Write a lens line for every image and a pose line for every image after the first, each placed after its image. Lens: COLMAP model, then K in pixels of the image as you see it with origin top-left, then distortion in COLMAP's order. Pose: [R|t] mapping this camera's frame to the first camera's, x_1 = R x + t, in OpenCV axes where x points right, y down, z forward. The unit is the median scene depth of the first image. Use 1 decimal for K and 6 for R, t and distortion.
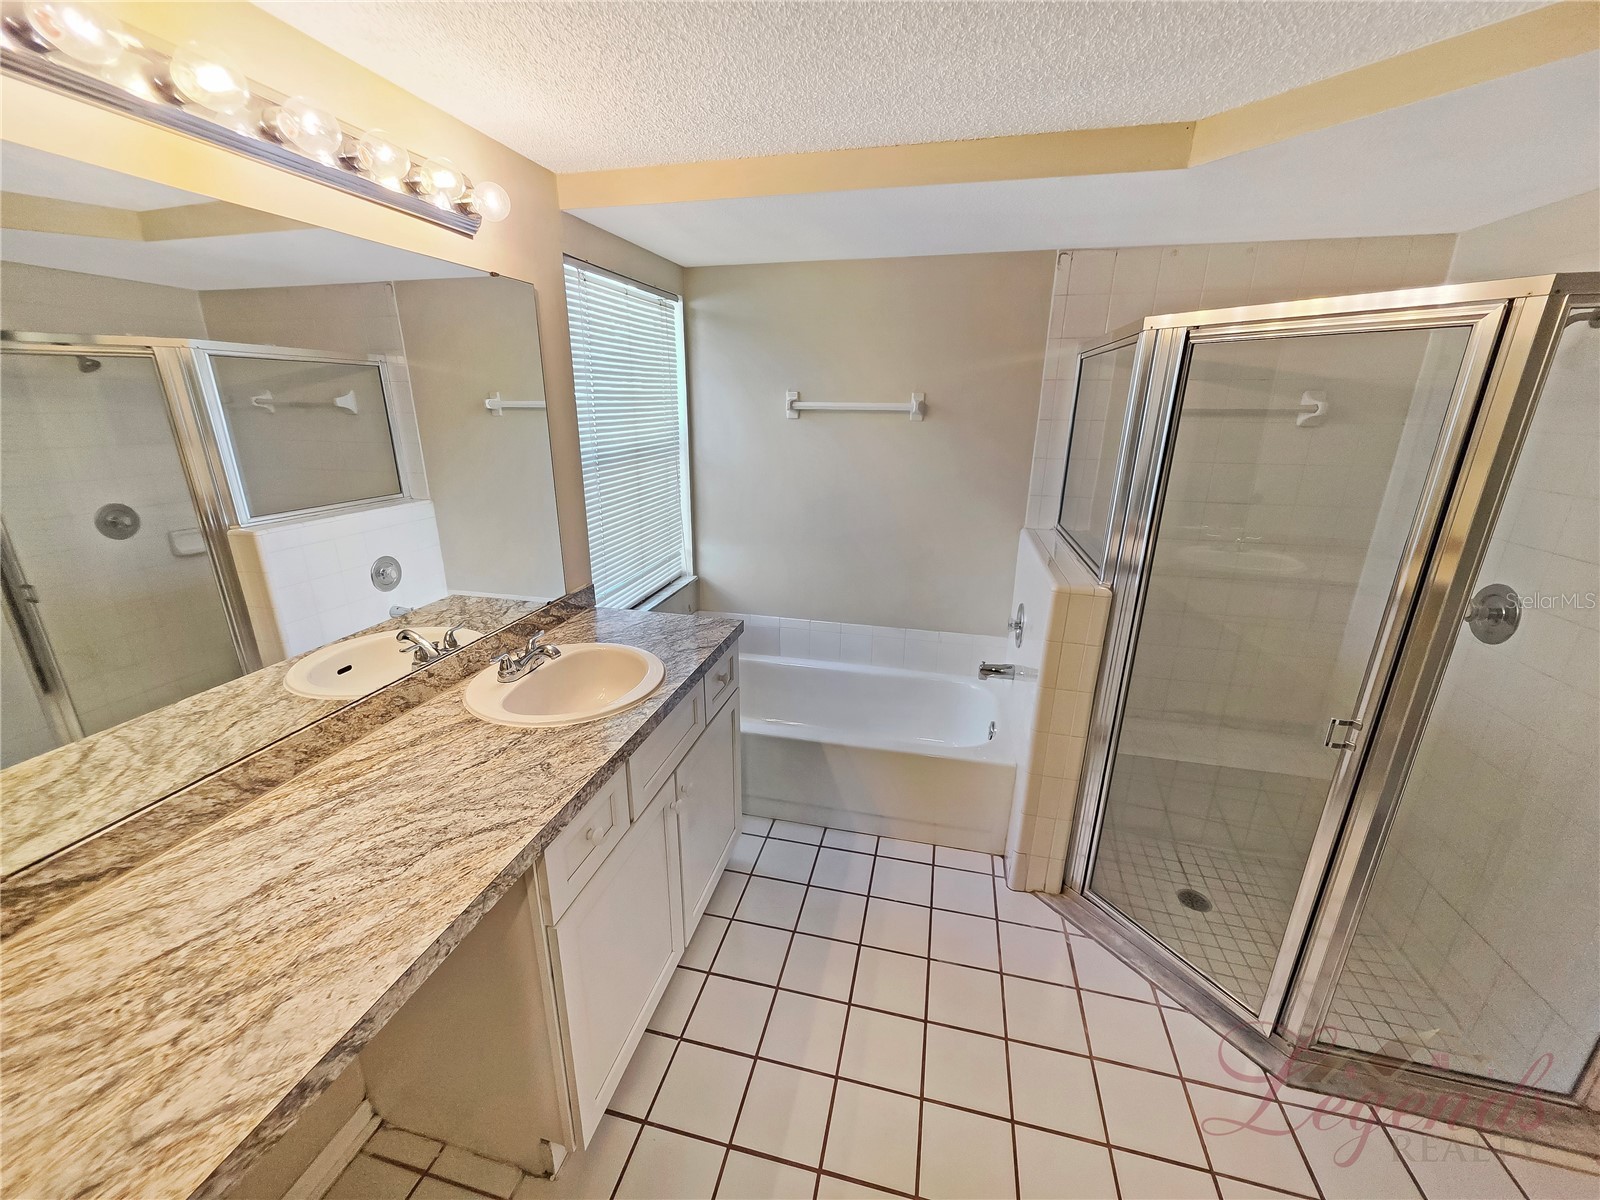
lens RADIAL K [[640.4, 0, 795.2], [0, 640.4, 602.5], [0, 0, 1]] dist [-0.000133, 0.000024]
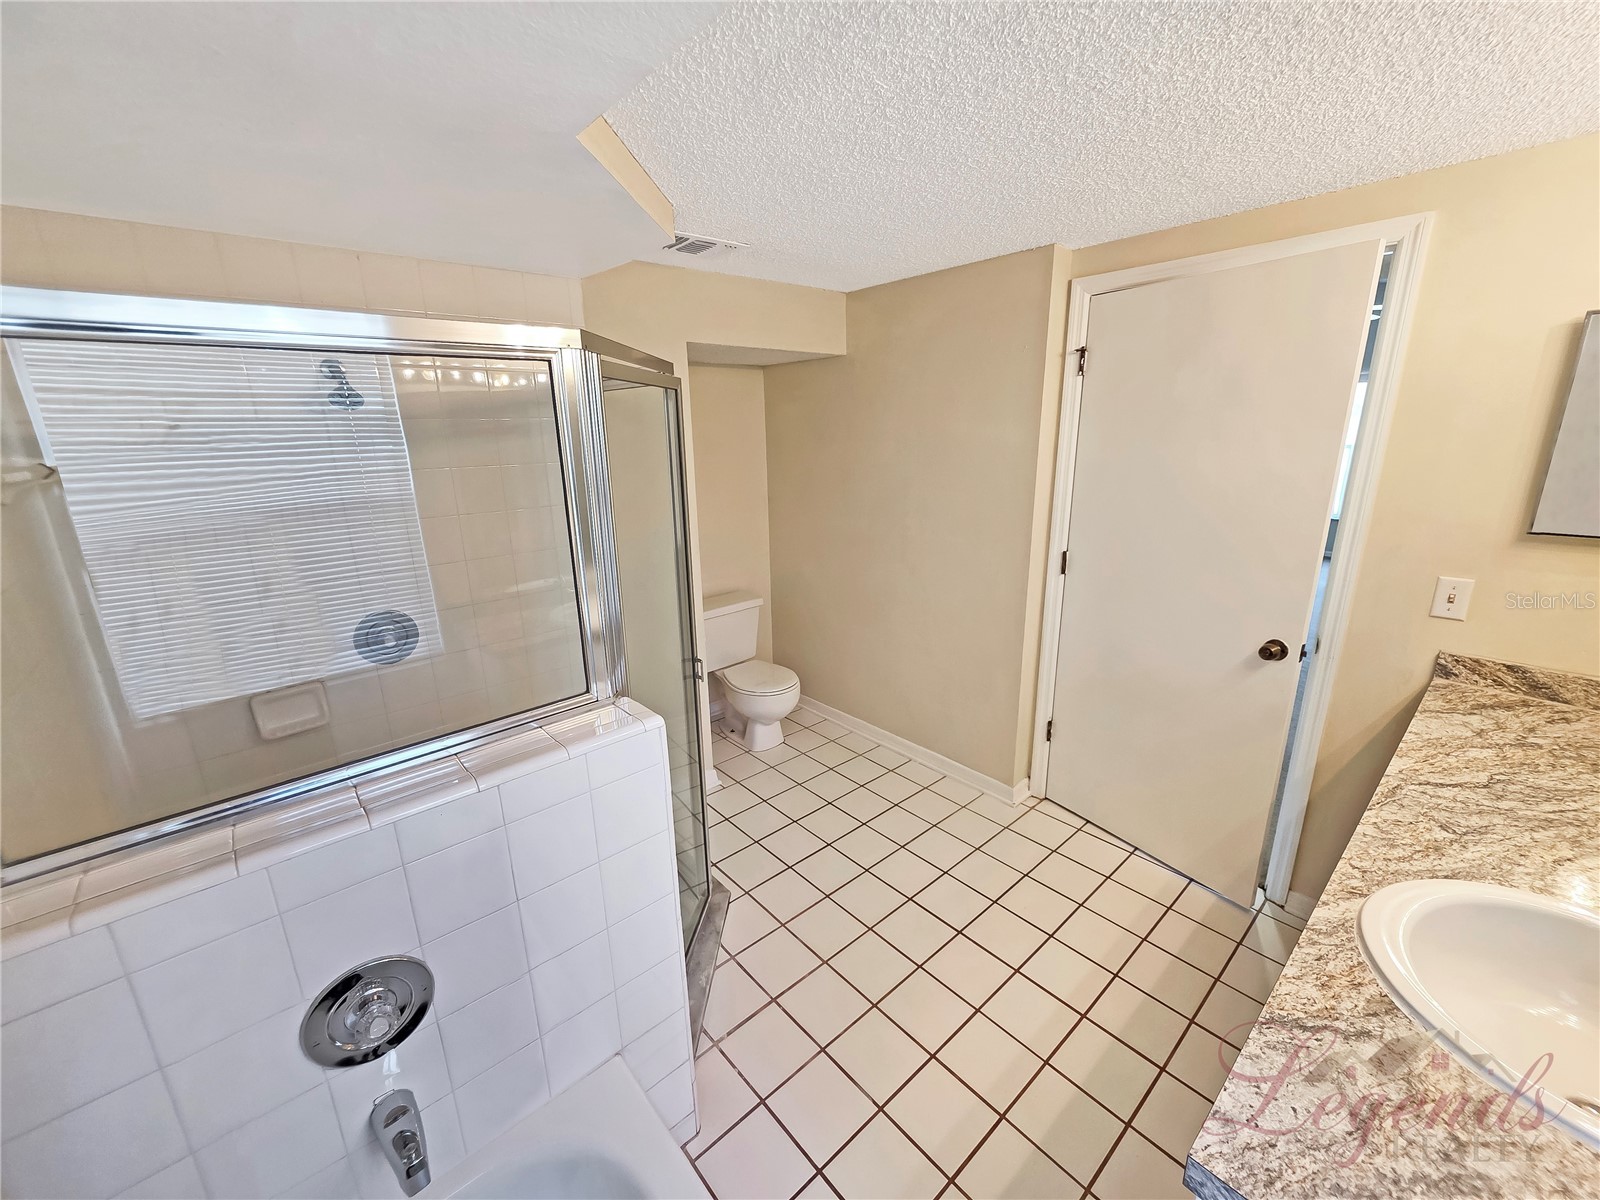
lens RADIAL K [[640.4, 0, 800.6], [0, 640.4, 601.3], [0, 0, 1]] dist [-0.000133, 0.000024]
pose [[-0.818049, -0.144912, 0.556593, -0.118600], [0.188880, 0.846378, 0.497964, -0.740484], [-0.543250, 0.512488, -0.665008, 2.257933]]
